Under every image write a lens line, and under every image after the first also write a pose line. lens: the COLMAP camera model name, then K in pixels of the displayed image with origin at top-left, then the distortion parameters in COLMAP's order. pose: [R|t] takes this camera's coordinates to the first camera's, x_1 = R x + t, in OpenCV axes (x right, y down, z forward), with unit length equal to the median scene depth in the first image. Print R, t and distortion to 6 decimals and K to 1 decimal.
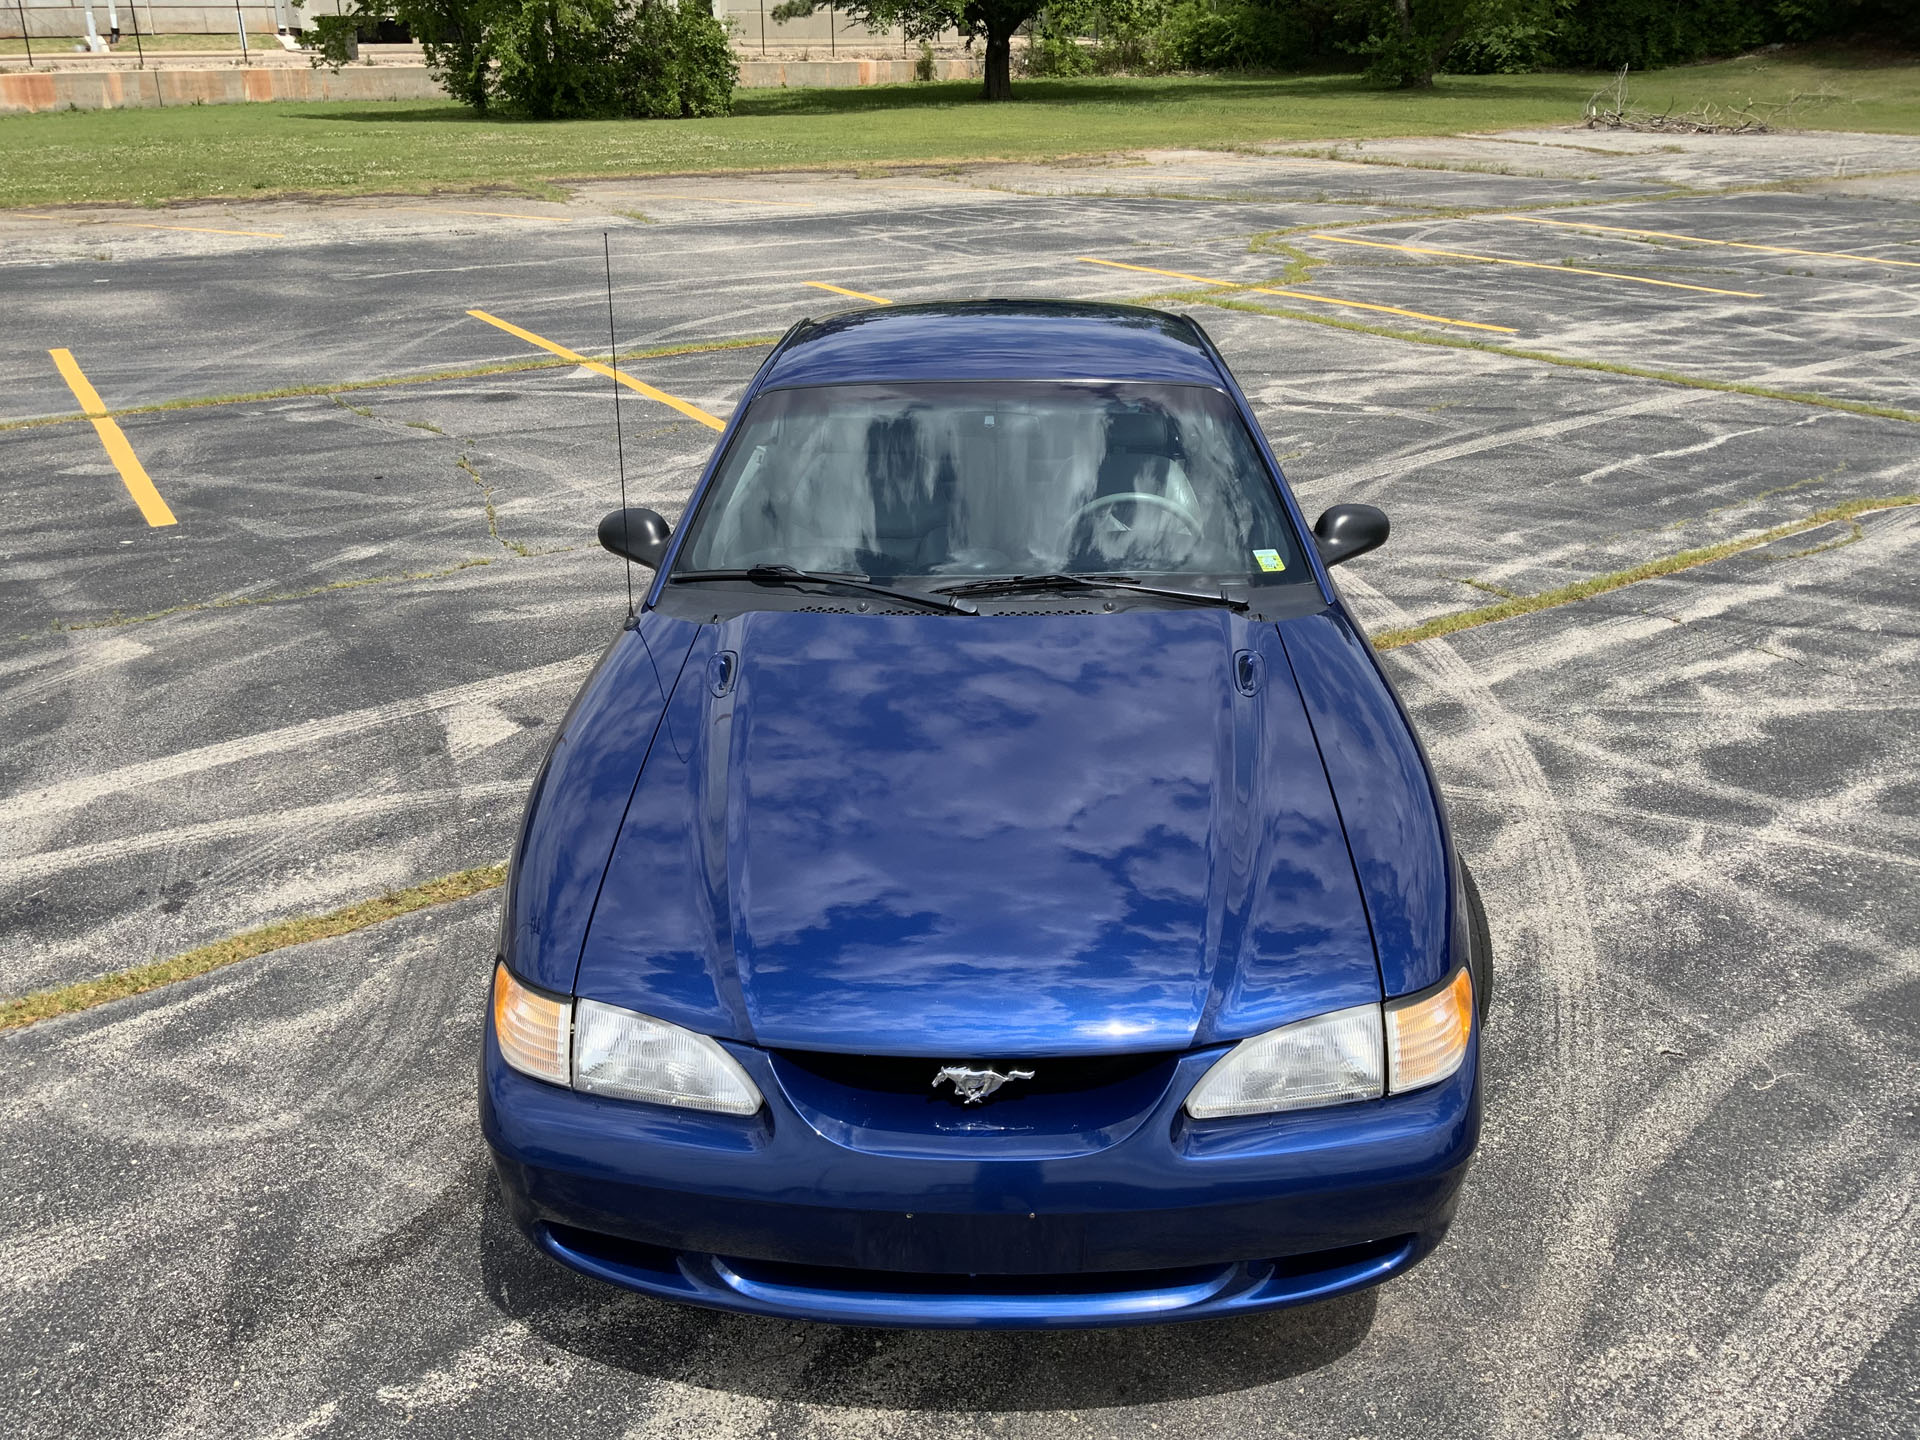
lens RADIAL K [[1607.6, 0, 960.0], [0, 1607.6, 720.0], [0, 0, 1]] dist [0.043086, -0.074767]
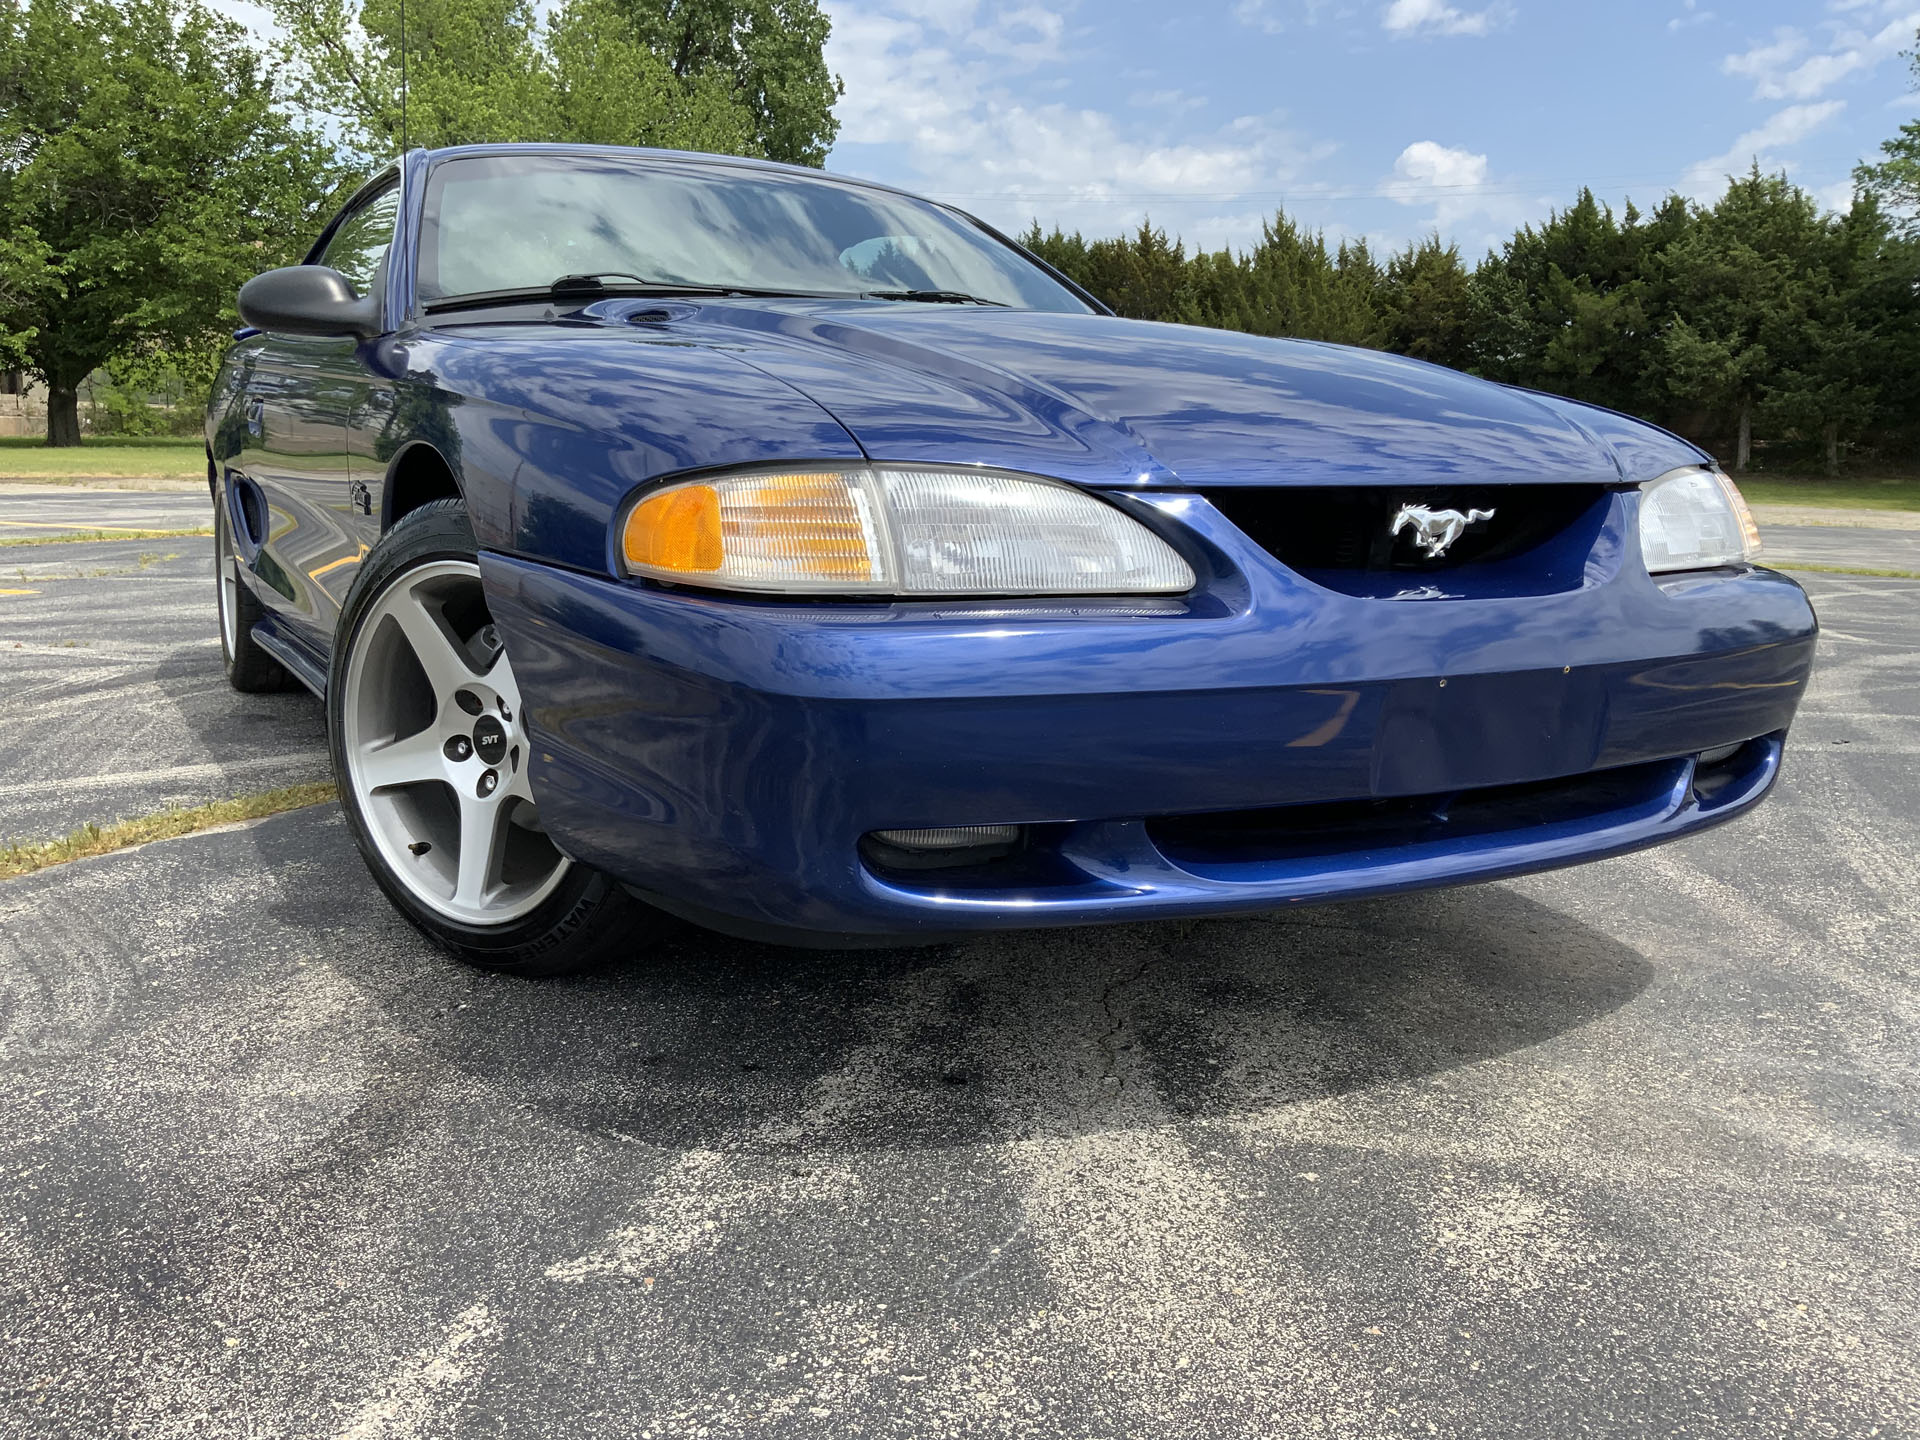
lens RADIAL K [[1613.9, 0, 960.0], [0, 1613.9, 720.0], [0, 0, 1]] dist [-0.003091, -0.000789]
pose [[0.853752, -0.065337, 0.516564, -0.266140], [0.181529, 0.967199, -0.177687, 0.191347], [-0.488011, 0.245472, 0.837609, 0.246621]]
